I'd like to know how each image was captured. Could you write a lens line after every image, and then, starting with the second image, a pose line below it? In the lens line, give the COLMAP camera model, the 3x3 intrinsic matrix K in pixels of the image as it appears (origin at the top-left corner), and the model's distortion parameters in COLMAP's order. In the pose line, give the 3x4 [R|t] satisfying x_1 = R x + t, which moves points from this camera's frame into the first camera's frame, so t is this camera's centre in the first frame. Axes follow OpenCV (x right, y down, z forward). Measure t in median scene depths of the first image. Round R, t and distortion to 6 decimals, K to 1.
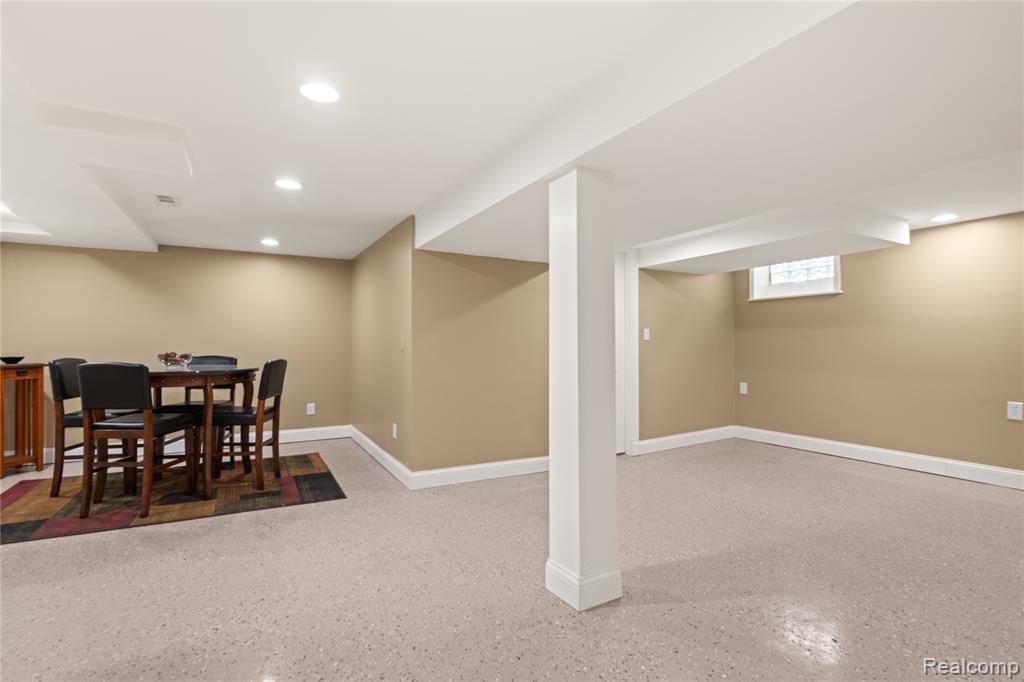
lens RADIAL K [[477.8, 0, 509.2], [0, 477.8, 341.3], [0, 0, 1]] dist [0.001047, 0.000059]
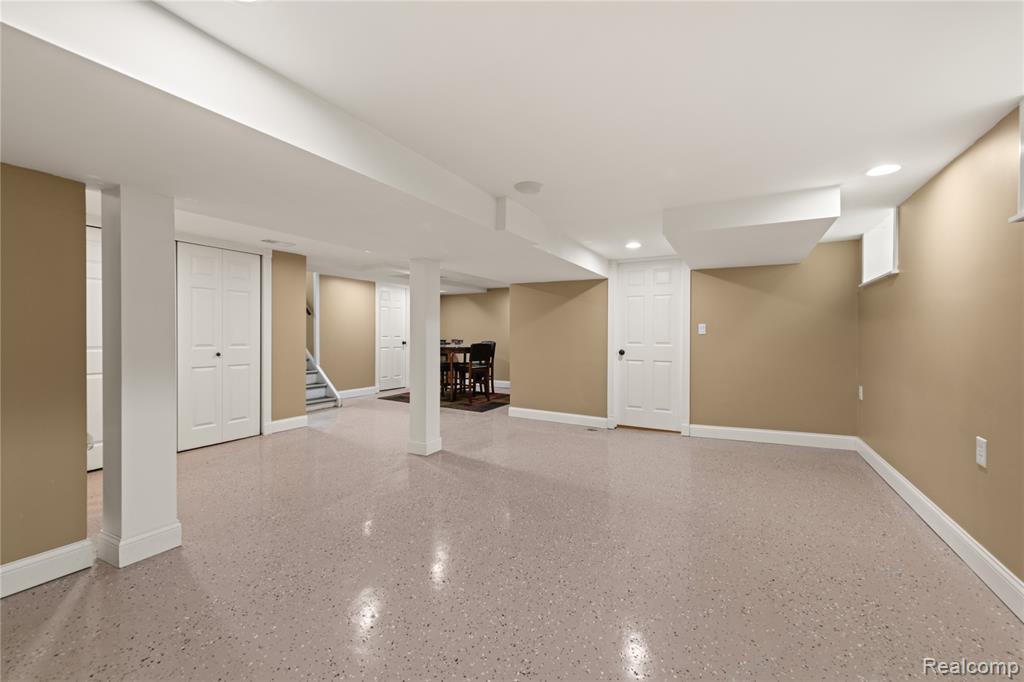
lens RADIAL K [[408.2, 0, 524.4], [0, 408.2, 340.6], [0, 0, 1]] dist [0.019434, -0.004558]
pose [[0.541737, 0.017361, -0.840369, 0.909415], [-0.003381, 0.999824, 0.018475, -0.004934], [0.840541, -0.007167, 0.541700, 0.157418]]
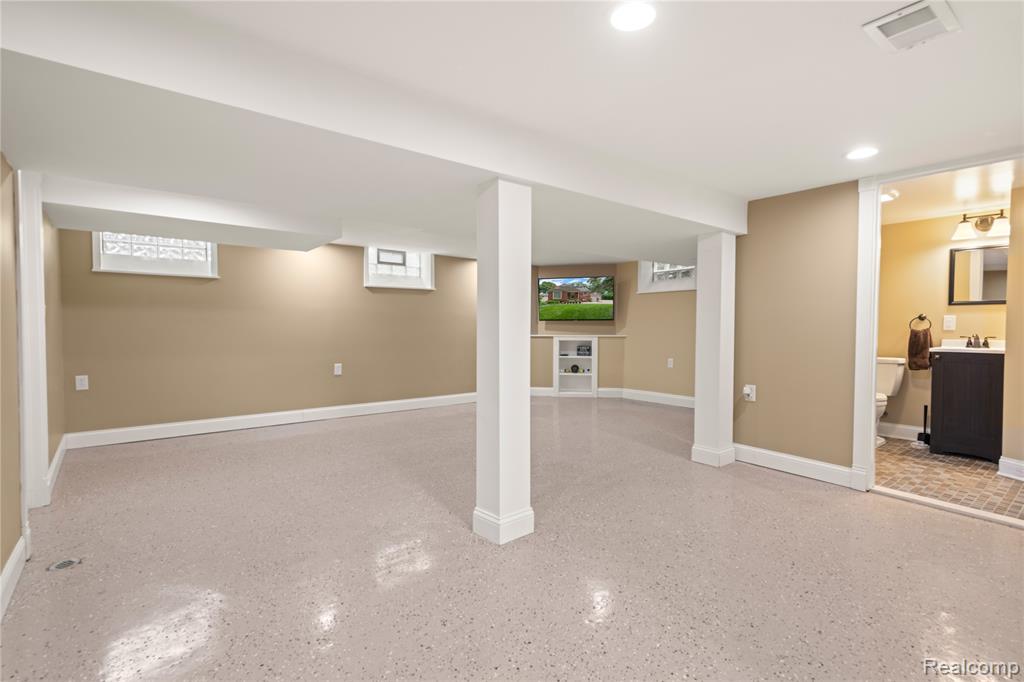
lens RADIAL K [[477.8, 0, 509.2], [0, 477.8, 341.3], [0, 0, 1]] dist [0.001047, 0.000059]
pose [[-0.149676, -0.027372, 0.988356, -0.451366], [-0.010022, 0.999607, 0.026166, 0.004279], [-0.988684, -0.005989, -0.149891, 0.510481]]
